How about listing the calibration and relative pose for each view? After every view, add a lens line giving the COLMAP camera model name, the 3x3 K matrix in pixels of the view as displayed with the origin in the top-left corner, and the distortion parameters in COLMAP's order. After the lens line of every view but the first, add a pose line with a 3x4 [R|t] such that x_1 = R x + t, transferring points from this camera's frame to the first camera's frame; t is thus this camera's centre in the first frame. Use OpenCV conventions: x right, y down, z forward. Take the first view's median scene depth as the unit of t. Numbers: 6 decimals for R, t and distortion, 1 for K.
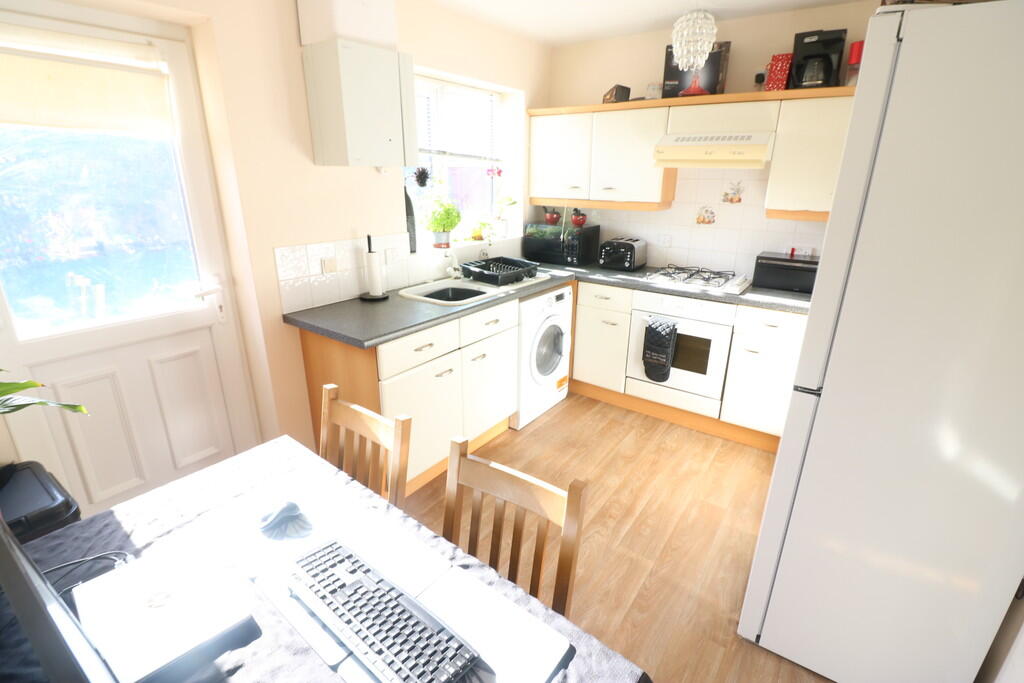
lens RADIAL K [[475.1, 0, 512.4], [0, 475.1, 334.7], [0, 0, 1]] dist [0.012701, -0.012897]
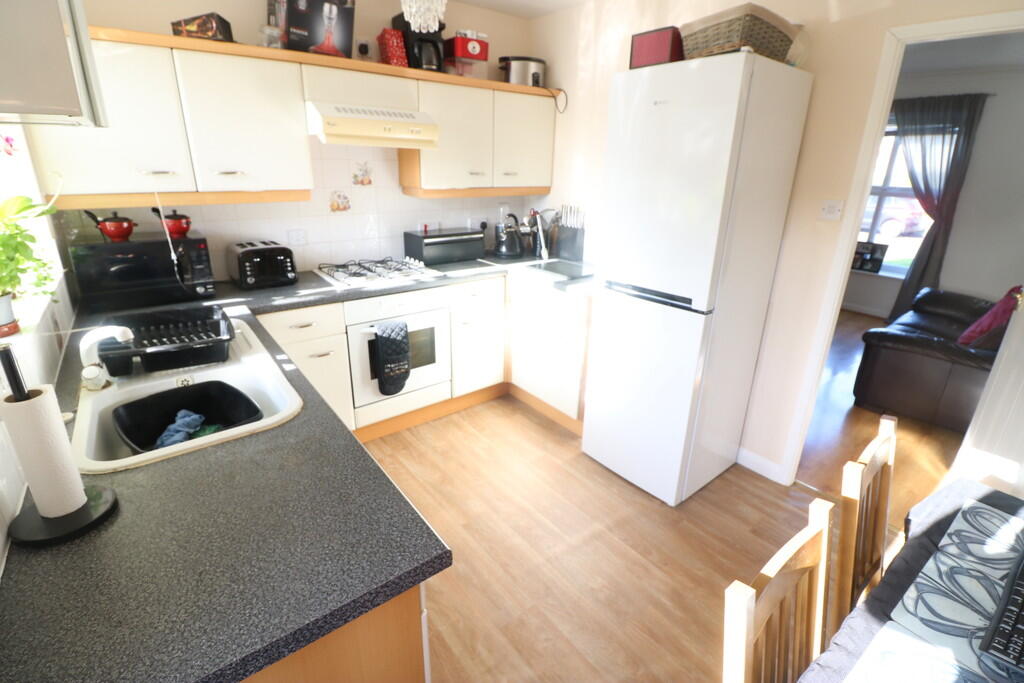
lens RADIAL K [[475.1, 0, 512.4], [0, 475.1, 334.7], [0, 0, 1]] dist [0.012701, -0.012897]
pose [[0.280994, -0.334769, 0.899429, -0.385701], [0.293202, 0.922325, 0.251691, -0.158677], [-0.913824, 0.192991, 0.357323, 0.467853]]
